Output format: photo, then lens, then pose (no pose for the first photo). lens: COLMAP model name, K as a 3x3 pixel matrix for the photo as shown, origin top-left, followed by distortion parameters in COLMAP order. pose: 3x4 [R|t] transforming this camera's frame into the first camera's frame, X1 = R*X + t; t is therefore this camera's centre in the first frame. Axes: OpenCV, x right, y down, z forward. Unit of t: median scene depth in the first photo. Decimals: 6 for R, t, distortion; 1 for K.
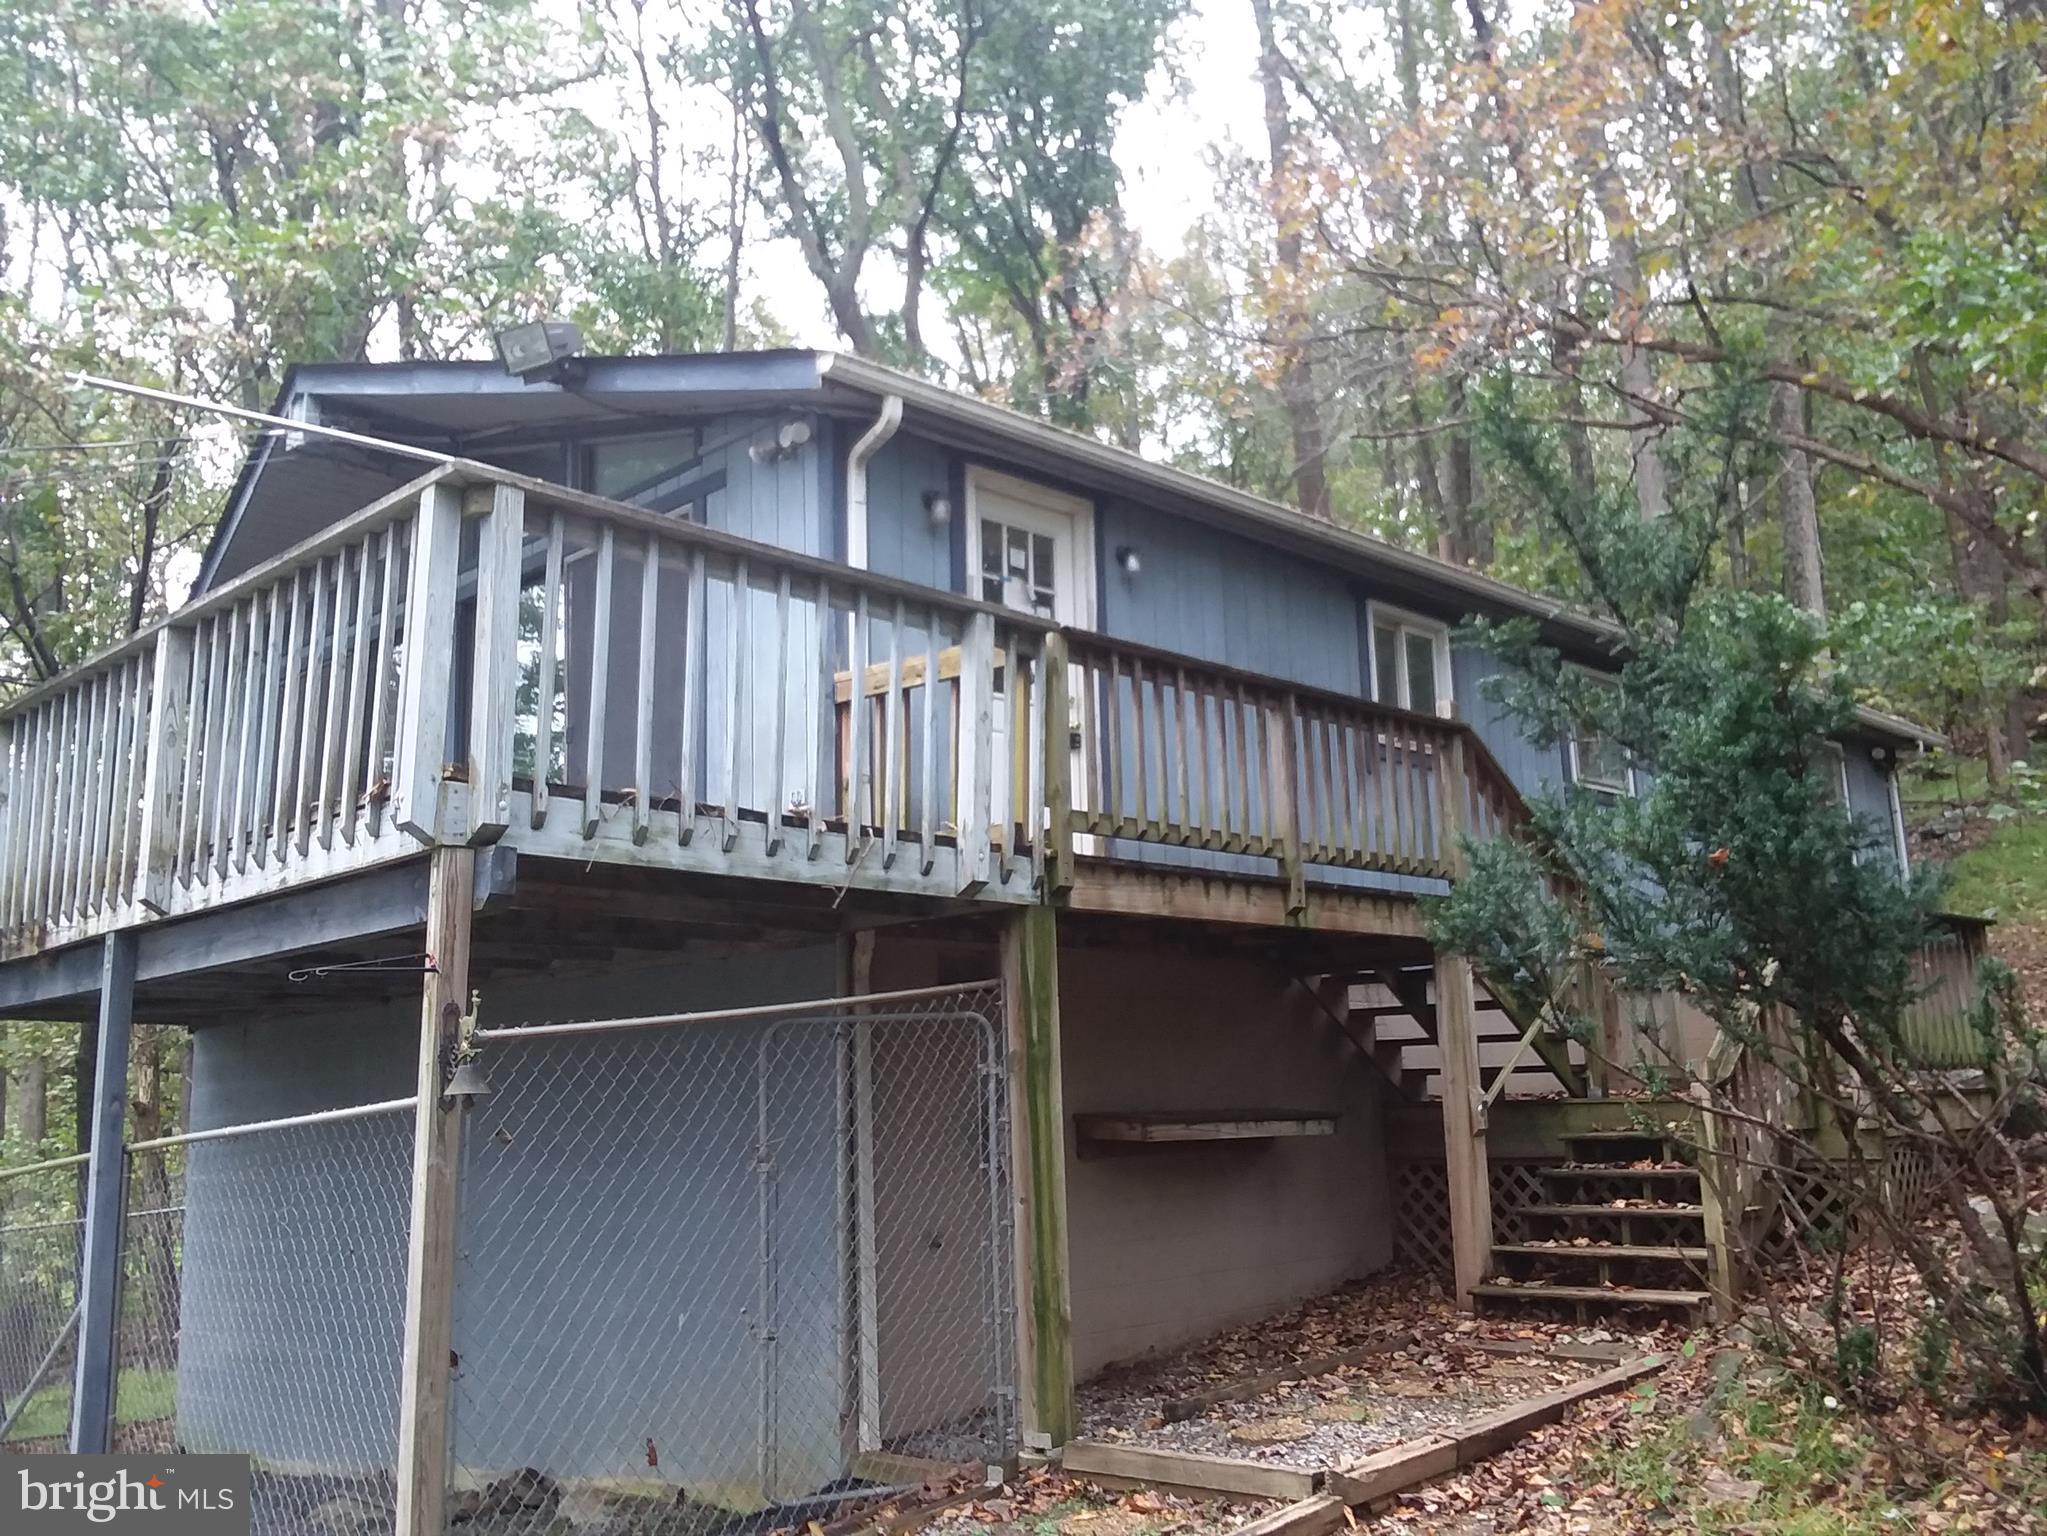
lens RADIAL K [[1821.1, 0, 1021.9], [0, 1821.1, 763.1], [0, 0, 1]] dist [0.074835, -0.056926]
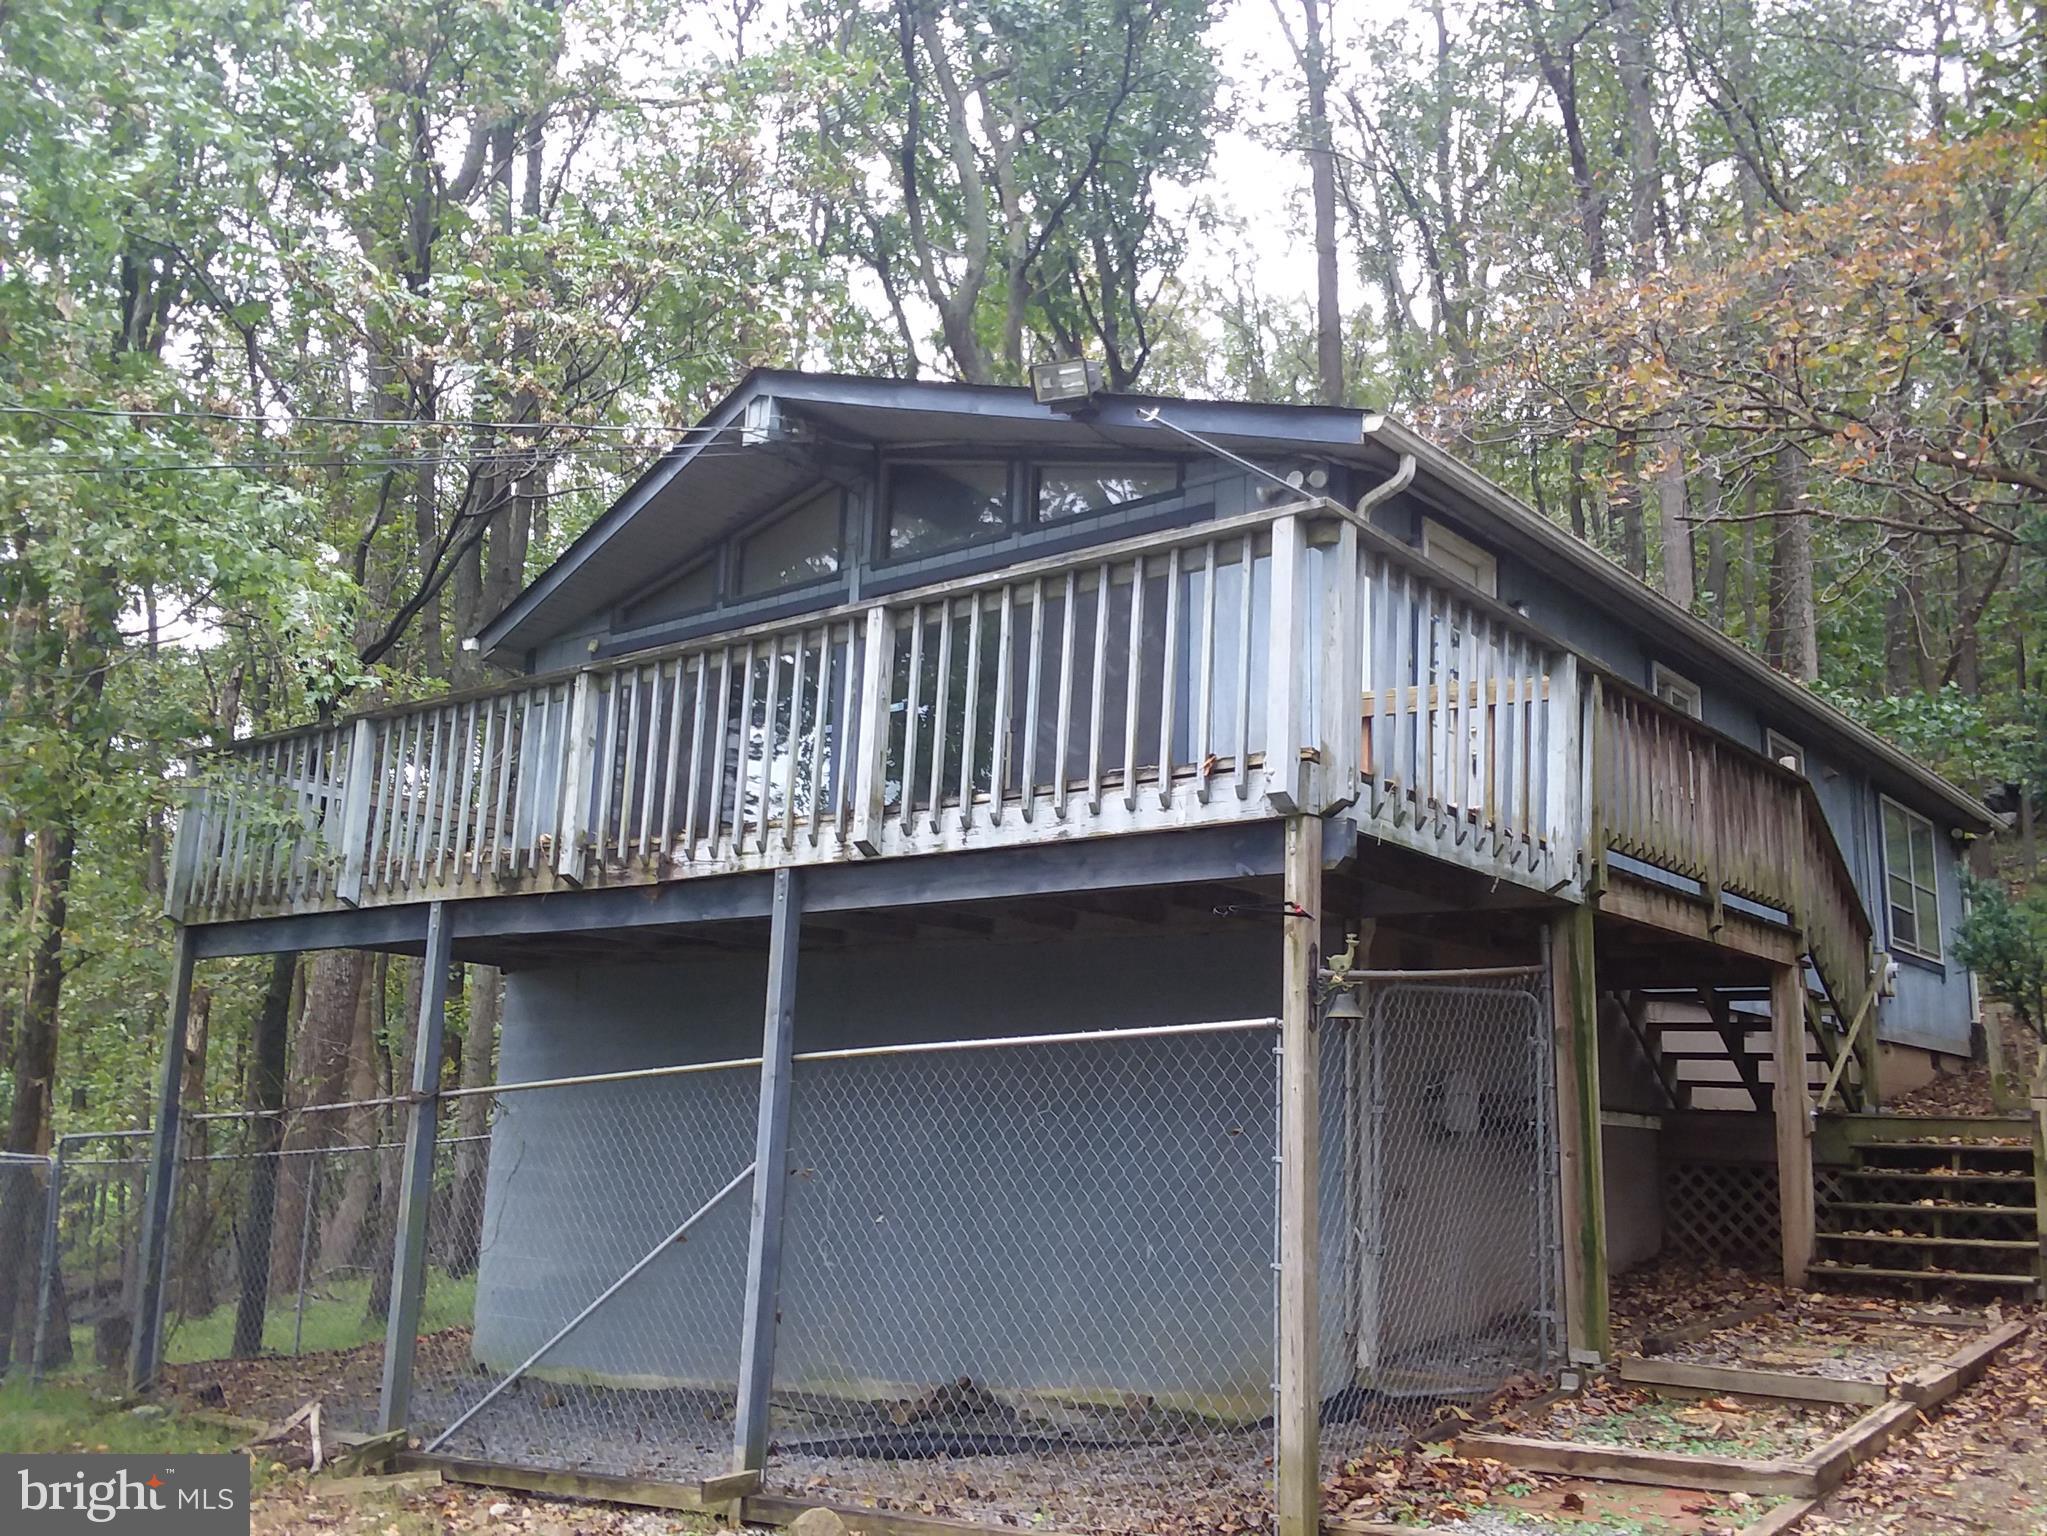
lens RADIAL K [[1821.1, 0, 1025.7], [0, 1821.1, 772.2], [0, 0, 1]] dist [0.074835, -0.056926]
pose [[0.991998, 0.080494, 0.097269, -0.465887], [-0.079555, 0.996739, -0.013509, 0.036646], [-0.098039, 0.005663, 0.995166, -0.137357]]
